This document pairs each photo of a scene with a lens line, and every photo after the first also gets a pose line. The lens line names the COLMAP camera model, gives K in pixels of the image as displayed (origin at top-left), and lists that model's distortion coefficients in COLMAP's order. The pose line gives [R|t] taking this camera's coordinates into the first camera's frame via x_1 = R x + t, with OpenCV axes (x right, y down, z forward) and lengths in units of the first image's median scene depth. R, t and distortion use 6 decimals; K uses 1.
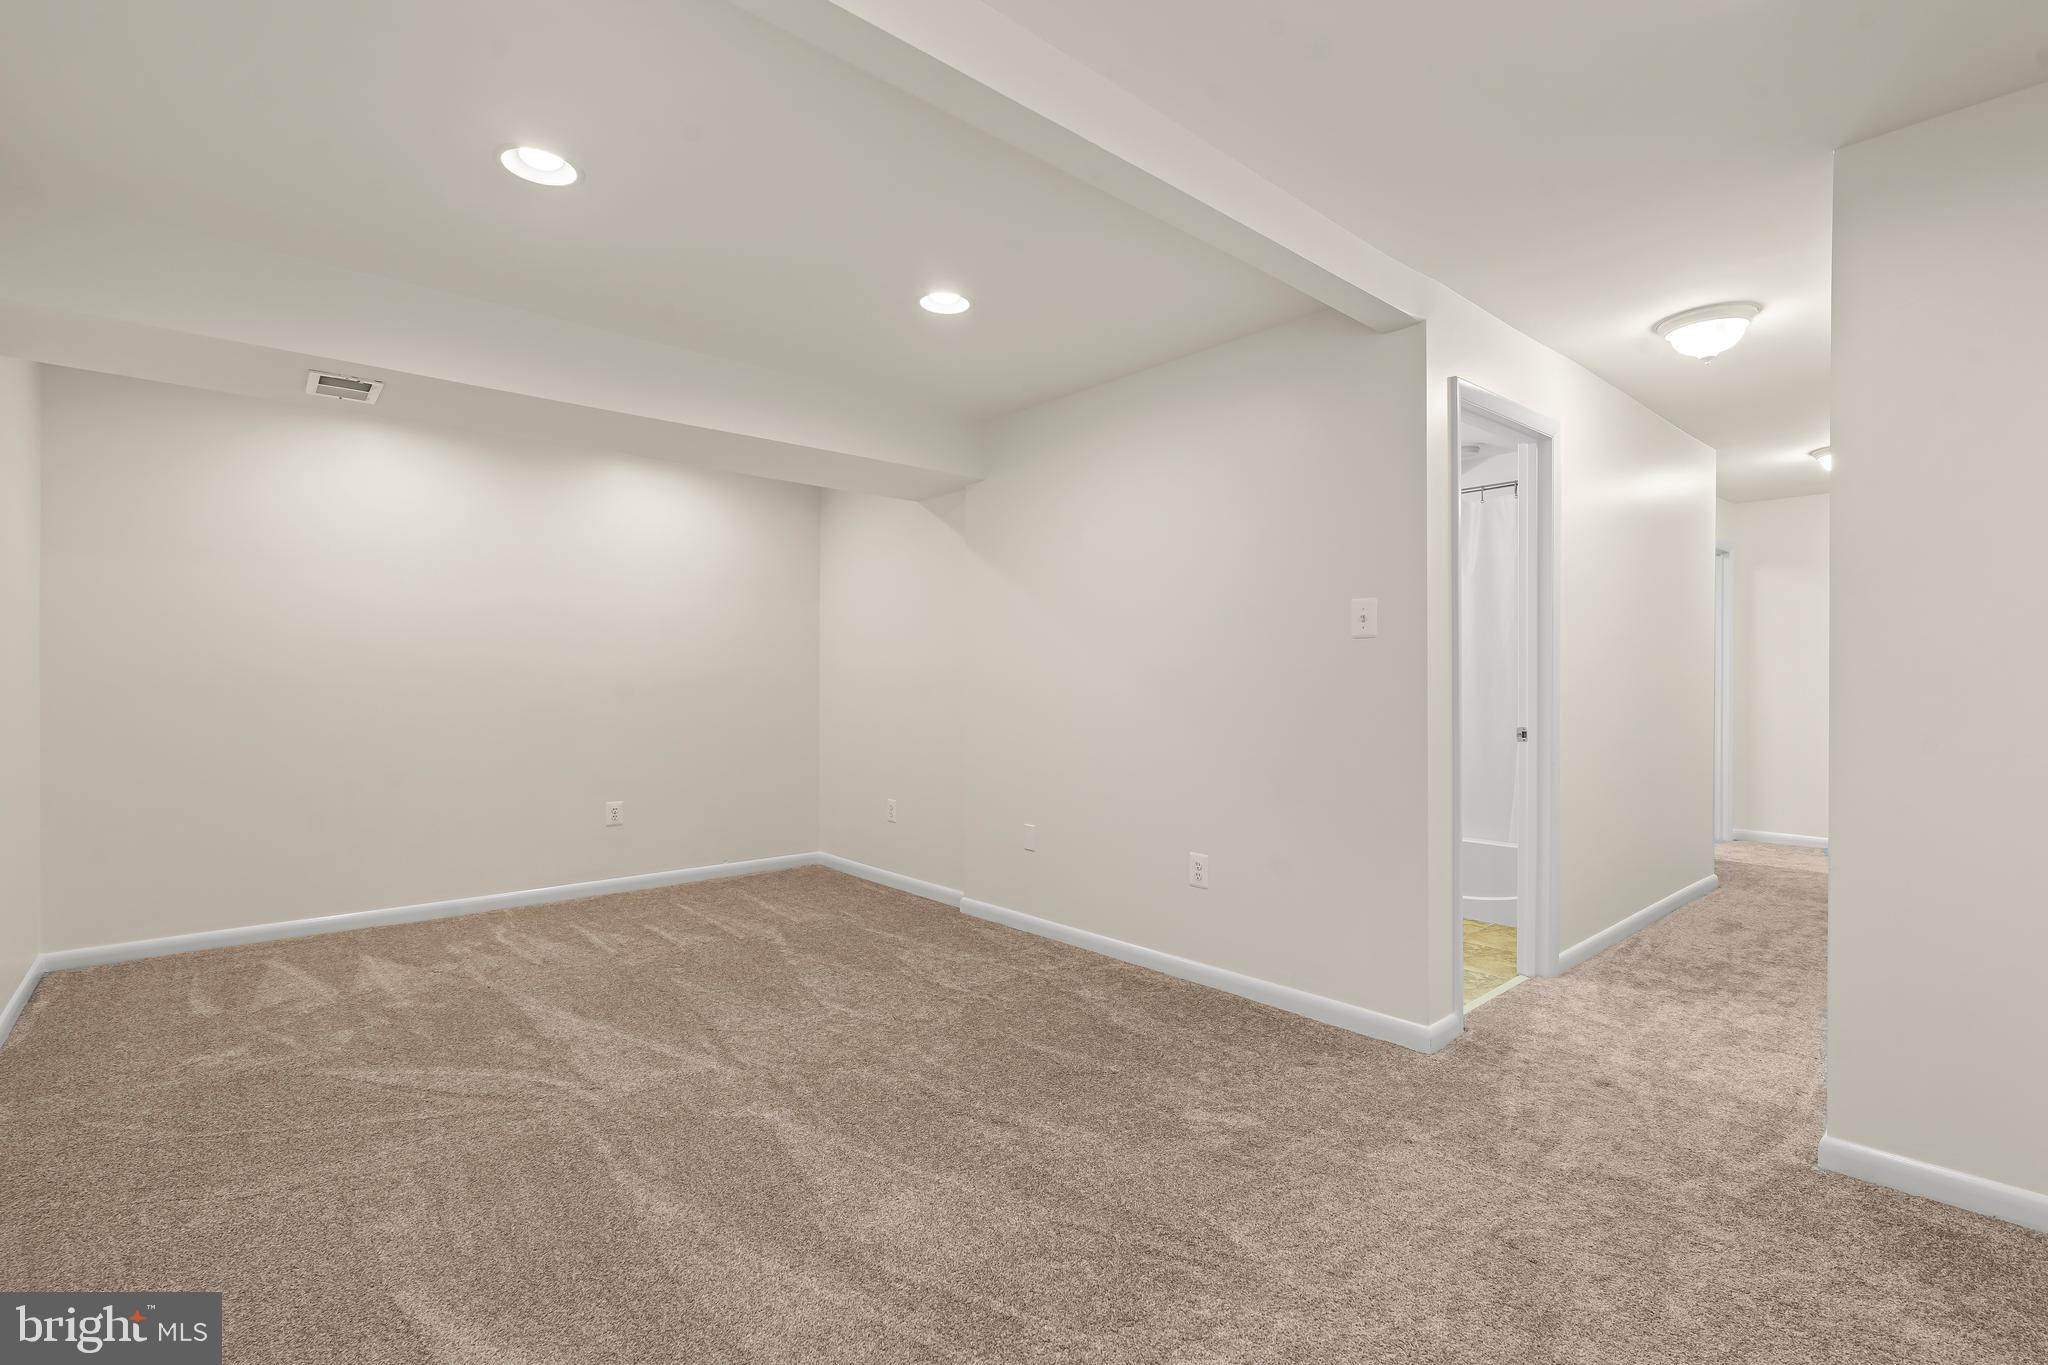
lens RADIAL K [[929.7, 0, 1023.8], [0, 929.7, 684.8], [0, 0, 1]] dist [-0.005974, 0.002272]
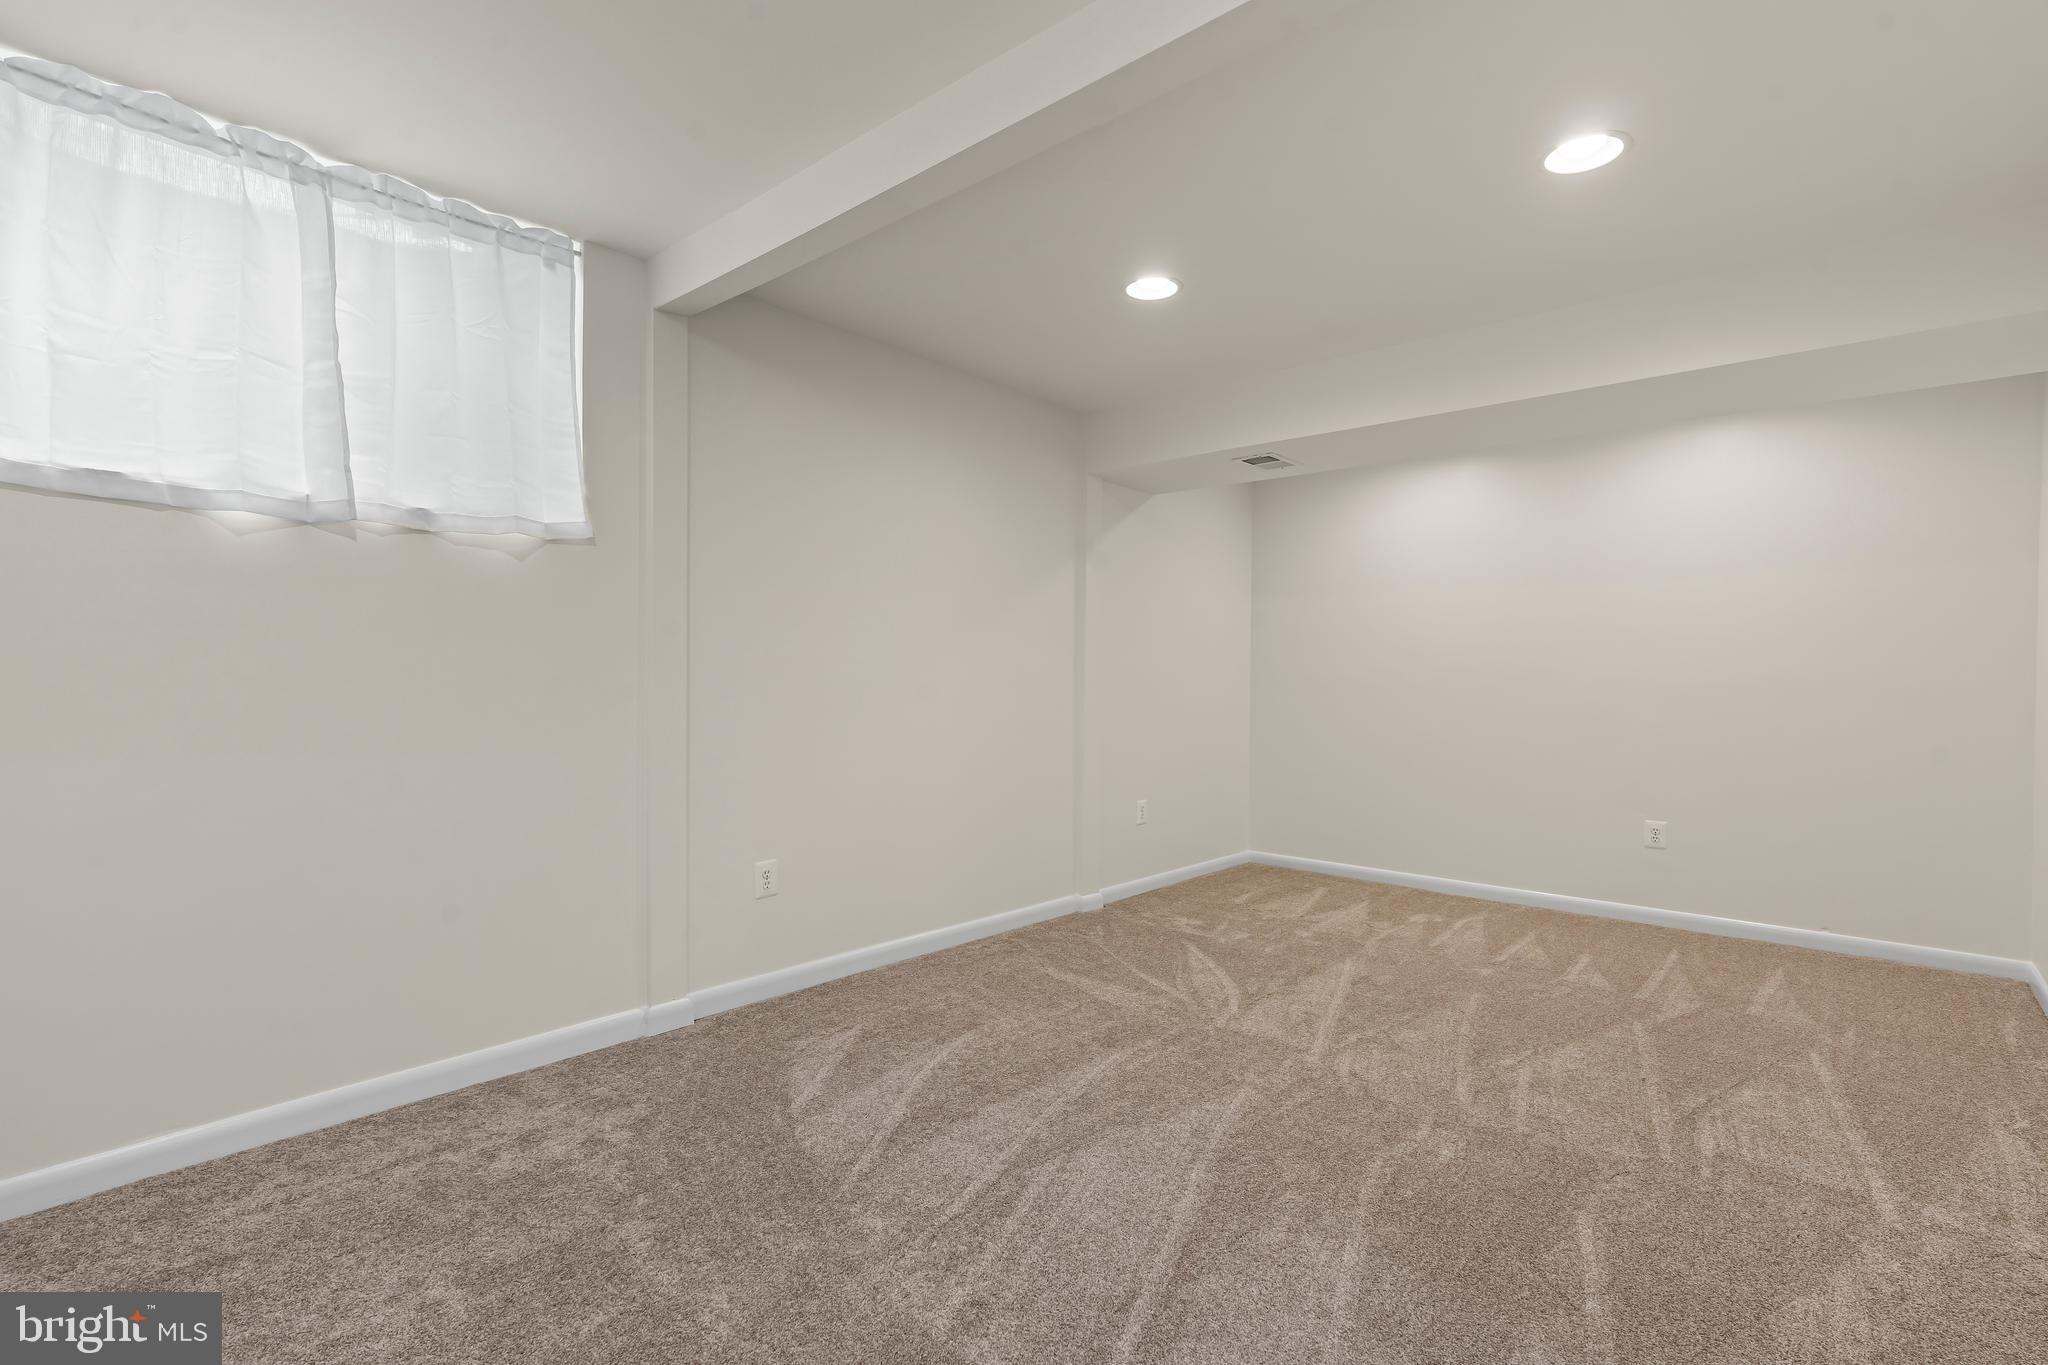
lens RADIAL K [[929.7, 0, 1024.5], [0, 929.7, 676.0], [0, 0, 1]] dist [-0.005974, 0.002272]
pose [[0.134001, -0.003584, -0.990975, 0.464170], [-0.016249, 0.999851, -0.005814, 0.005213], [0.990848, 0.016881, 0.133923, 0.385254]]
